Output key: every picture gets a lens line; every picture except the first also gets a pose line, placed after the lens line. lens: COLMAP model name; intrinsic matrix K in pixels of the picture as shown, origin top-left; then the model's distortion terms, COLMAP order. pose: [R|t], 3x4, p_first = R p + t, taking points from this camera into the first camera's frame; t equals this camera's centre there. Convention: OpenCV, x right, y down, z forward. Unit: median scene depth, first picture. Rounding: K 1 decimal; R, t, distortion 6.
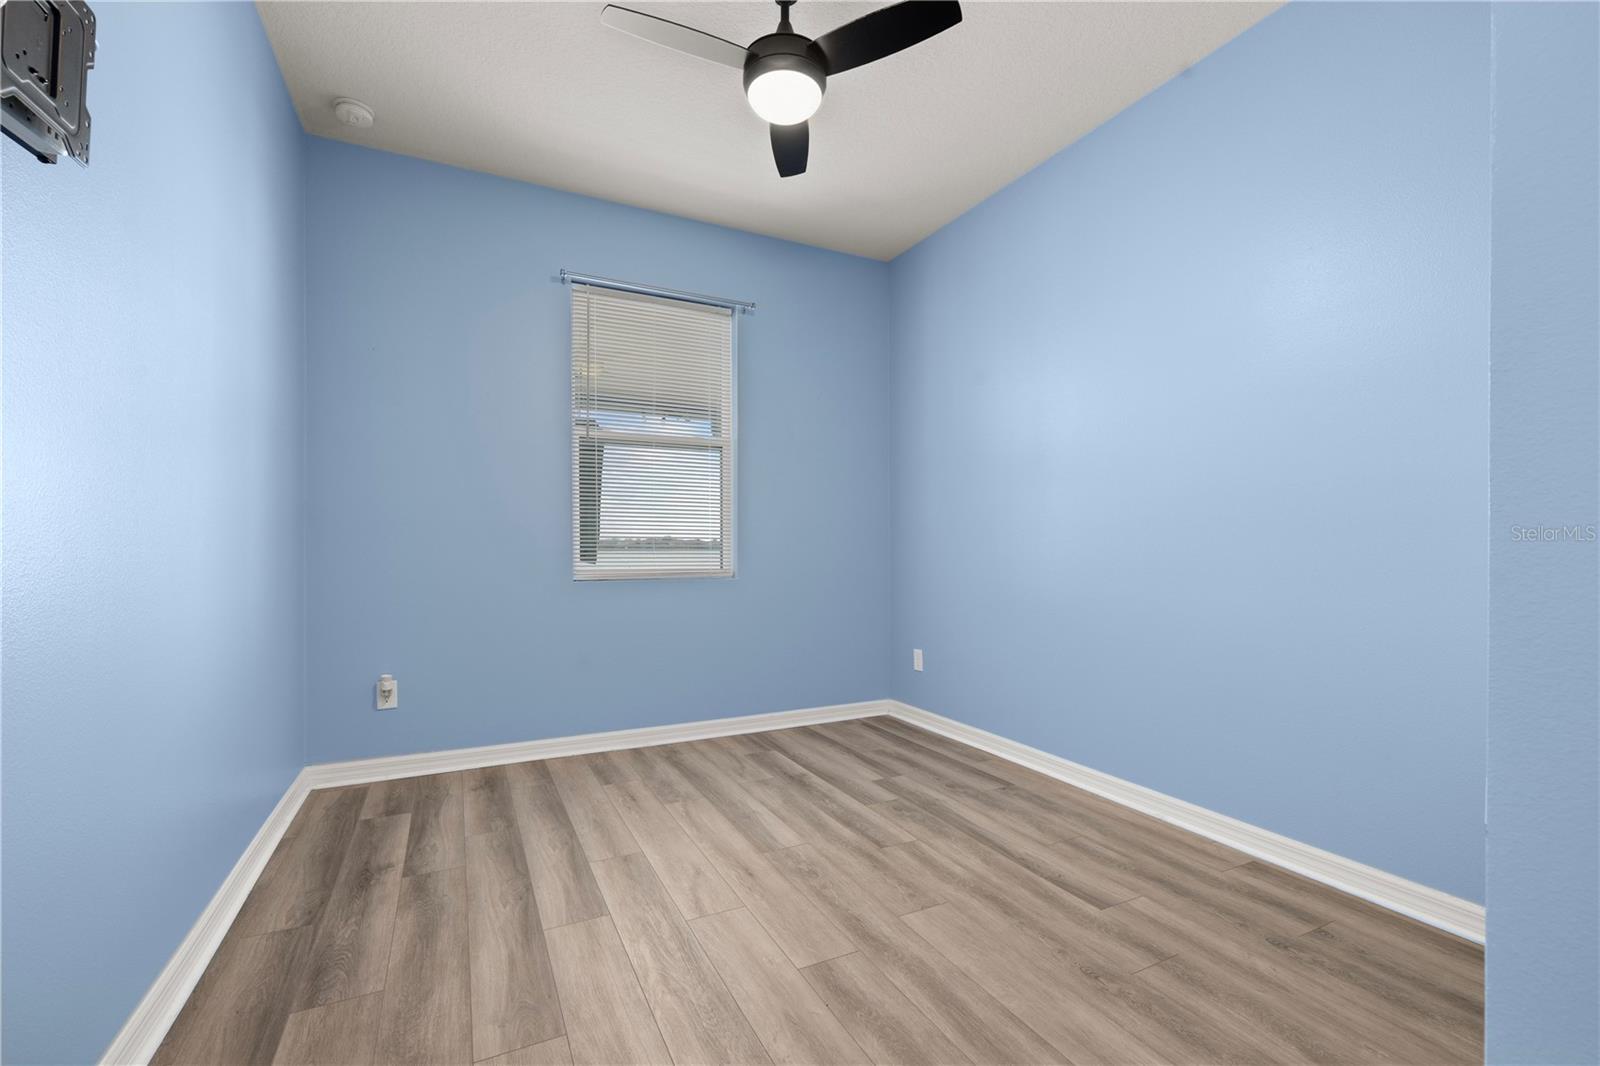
lens RADIAL K [[681.1, 0, 768.3], [0, 681.1, 533.1], [0, 0, 1]] dist [-0.000841, 0.001459]
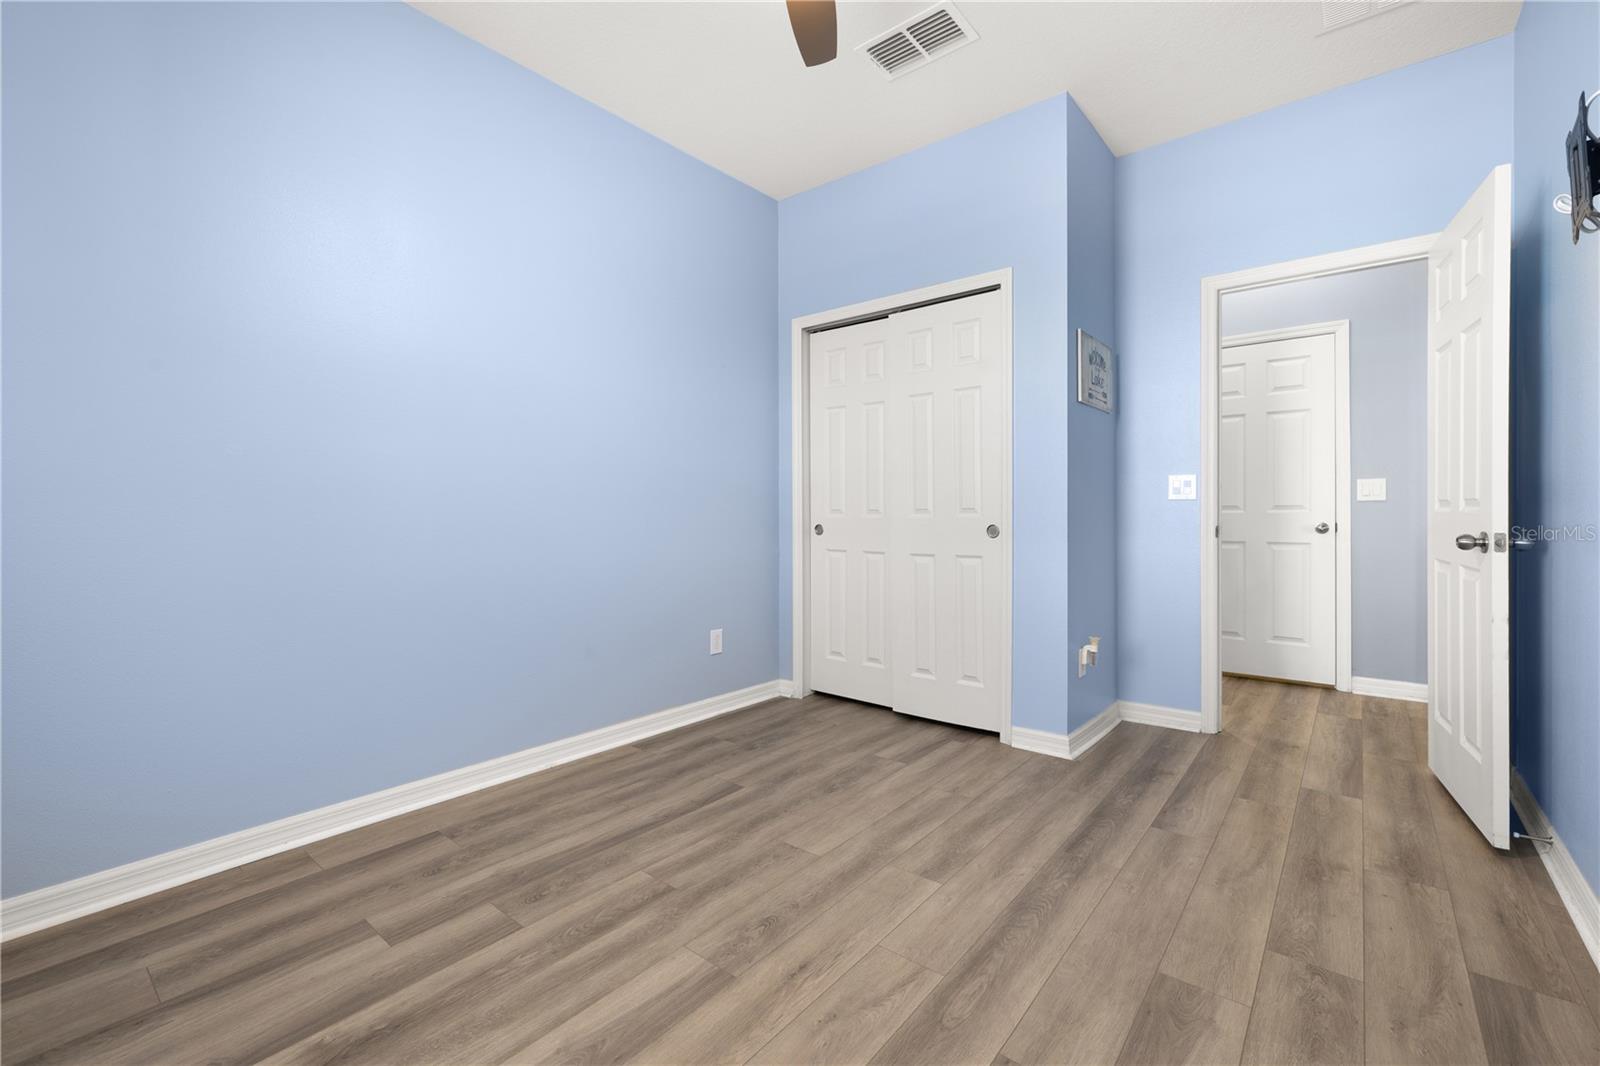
lens RADIAL K [[681.1, 0, 787.4], [0, 681.1, 529.6], [0, 0, 1]] dist [-0.000841, 0.001459]
pose [[-0.423554, -0.021809, 0.905608, -0.621609], [-0.014798, 0.999743, 0.017155, 0.013741], [-0.905750, -0.006135, -0.423768, 1.223082]]
